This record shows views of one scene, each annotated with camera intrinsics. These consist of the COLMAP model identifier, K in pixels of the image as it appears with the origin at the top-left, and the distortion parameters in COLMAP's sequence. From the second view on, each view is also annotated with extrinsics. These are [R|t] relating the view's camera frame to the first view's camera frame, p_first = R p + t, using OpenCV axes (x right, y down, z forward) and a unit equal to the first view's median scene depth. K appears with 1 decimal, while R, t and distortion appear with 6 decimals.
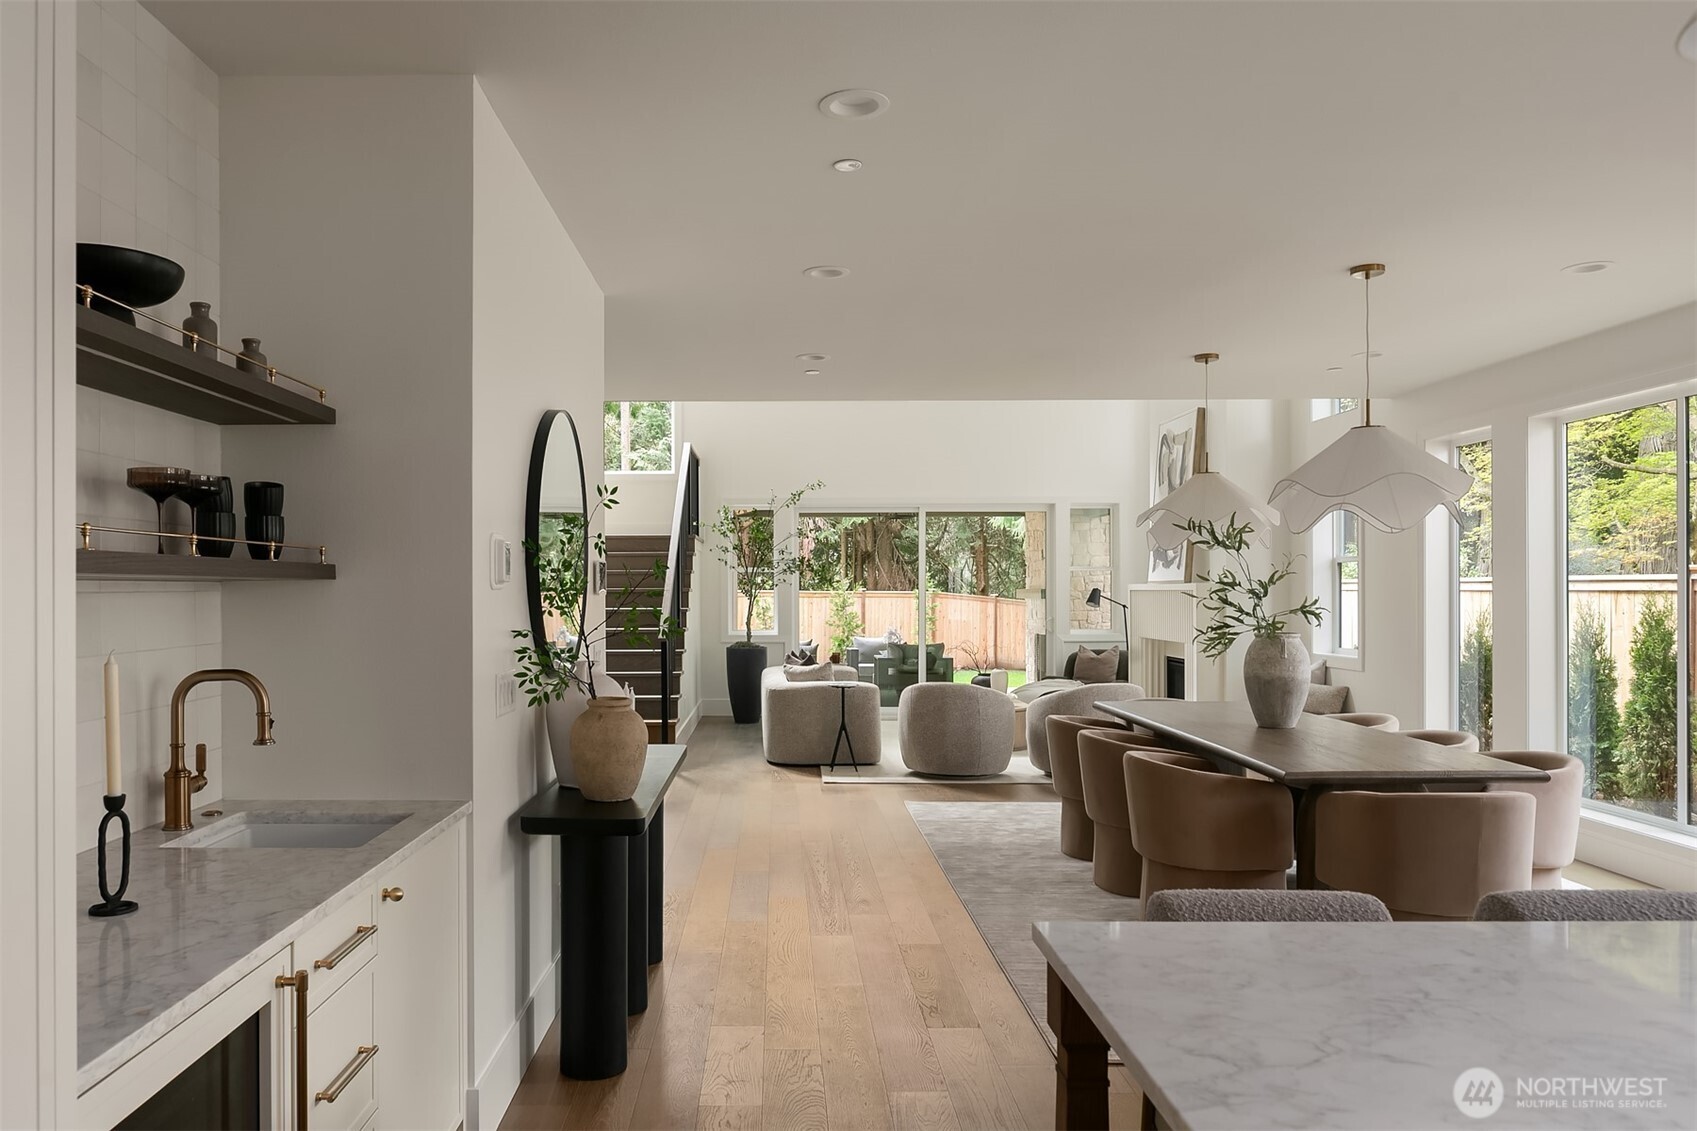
lens RADIAL K [[1199.0, 0, 747.8], [0, 1199.0, 586.3], [0, 0, 1]] dist [0.002031, -0.001518]
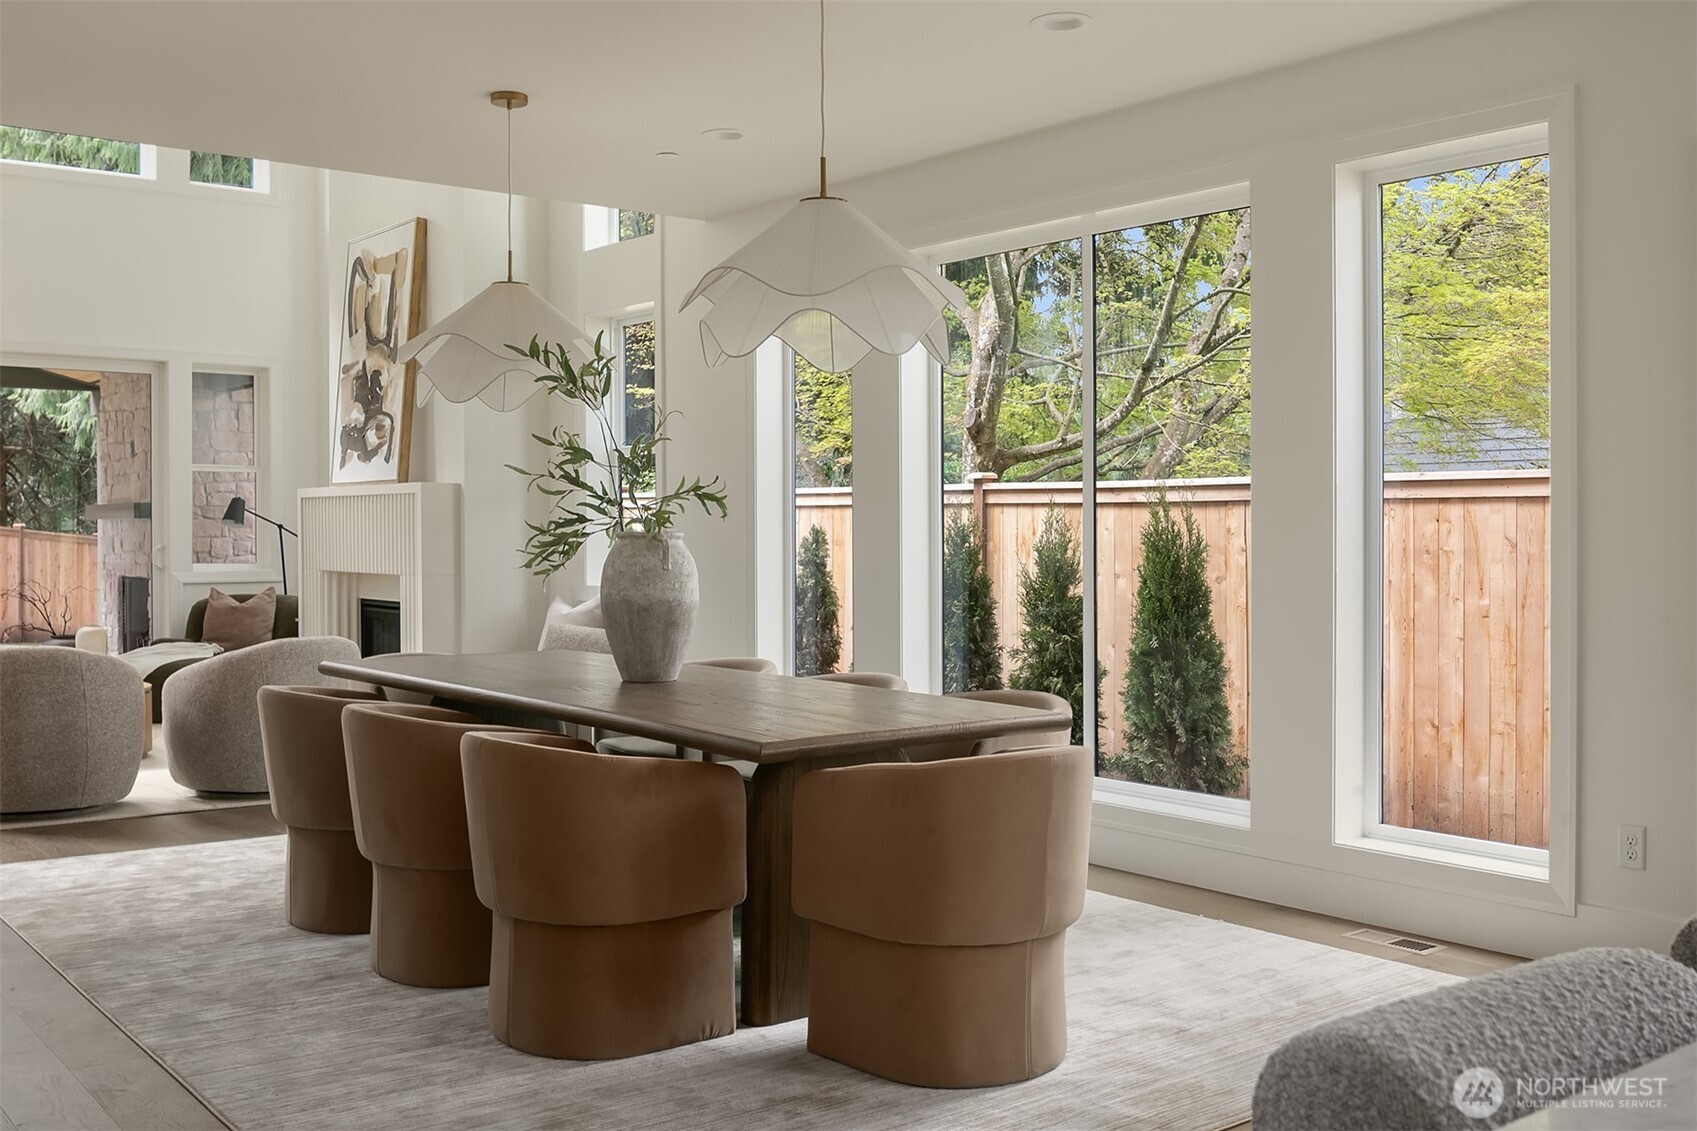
lens RADIAL K [[1647.6, 0, 848.5], [0, 1647.6, 565.5], [0, 0, 1]] dist [-0.039681, -0.010106]
pose [[0.769404, -0.008051, 0.638712, -0.017812], [-0.006099, 0.999782, 0.019950, 0.022193], [-0.638733, -0.019245, 0.769187, 0.154023]]
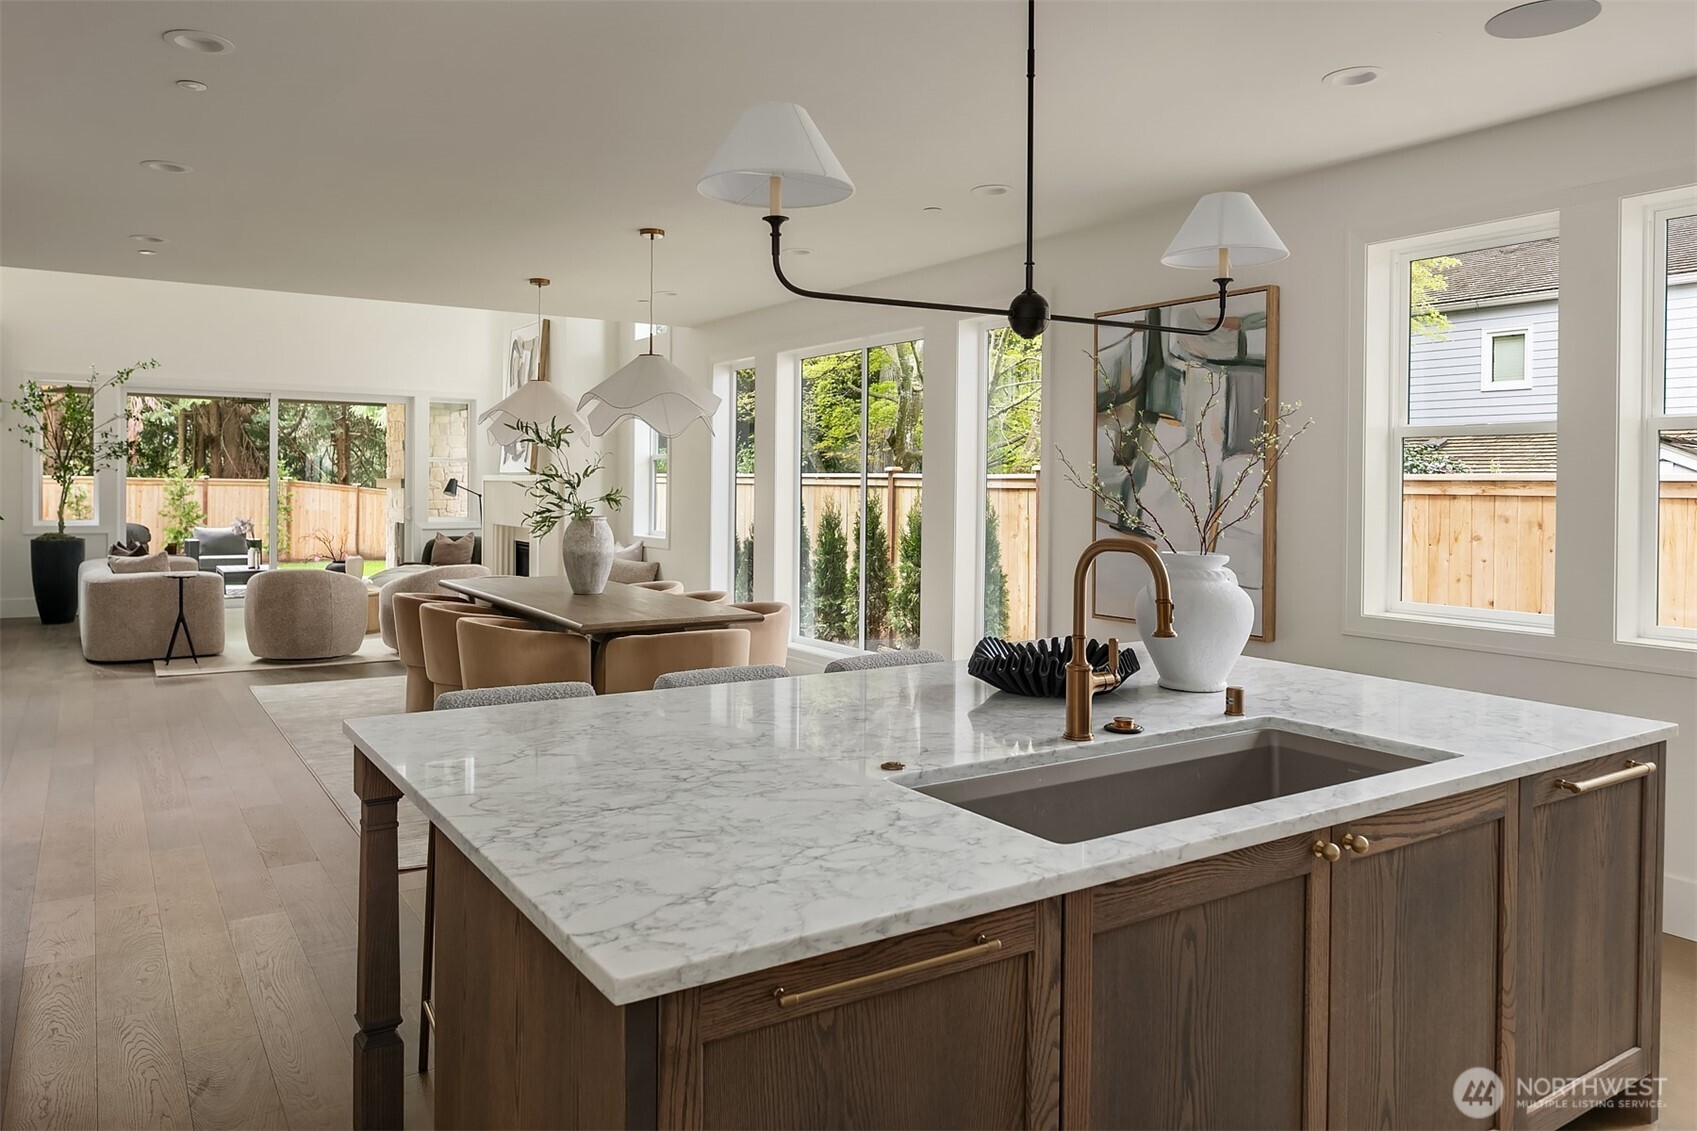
lens RADIAL K [[1187.9, 0, 851.7], [0, 1187.9, 498.5], [0, 0, 1]] dist [-0.000246, -0.000425]
pose [[0.828507, 0.003500, 0.559968, -0.008210], [-0.013382, 0.999819, 0.013551, 0.000360], [-0.559819, -0.018721, 0.828403, -0.086975]]
